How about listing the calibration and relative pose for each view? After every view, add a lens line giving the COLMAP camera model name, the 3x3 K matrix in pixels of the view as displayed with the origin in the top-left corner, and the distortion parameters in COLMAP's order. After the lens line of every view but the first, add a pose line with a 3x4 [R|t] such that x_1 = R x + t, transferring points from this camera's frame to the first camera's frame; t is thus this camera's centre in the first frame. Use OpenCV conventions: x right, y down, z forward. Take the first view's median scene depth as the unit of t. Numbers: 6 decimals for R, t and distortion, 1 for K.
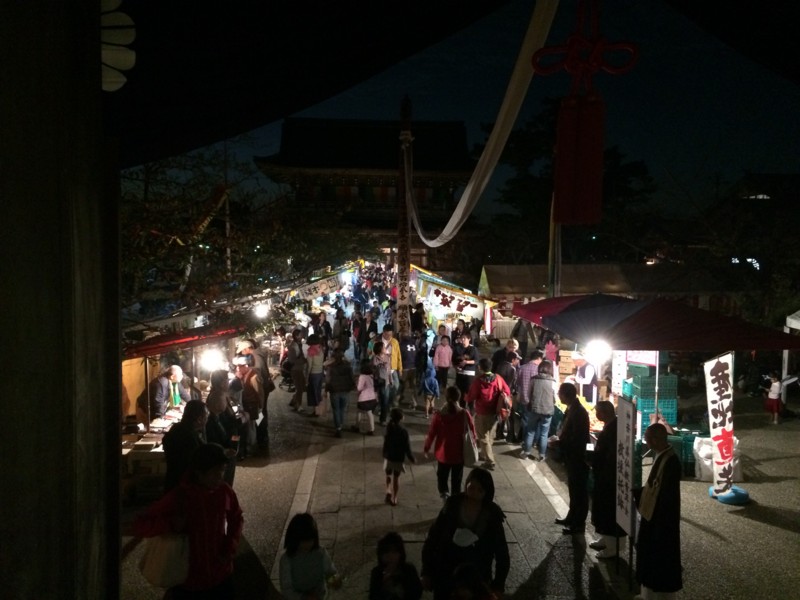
lens RADIAL K [[681.5, 0, 399.4], [0, 681.5, 299.2], [0, 0, 1]] dist [0.060443, -0.068881]
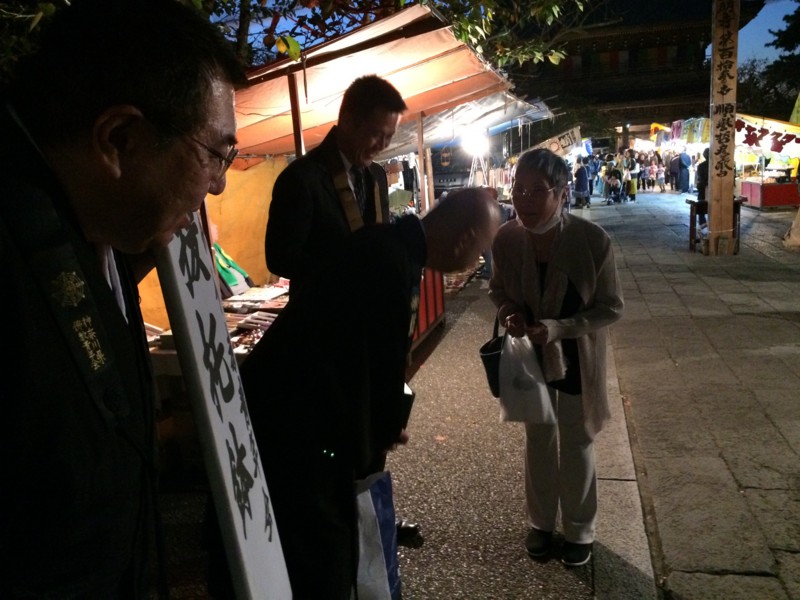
lens RADIAL K [[681.5, 0, 400.6], [0, 681.5, 301.0], [0, 0, 1]] dist [0.060443, -0.068881]
pose [[0.951328, -0.023898, -0.307253, -0.052836], [0.062907, 0.991056, 0.117691, 0.058627], [0.301692, -0.131291, 0.944322, 0.257632]]
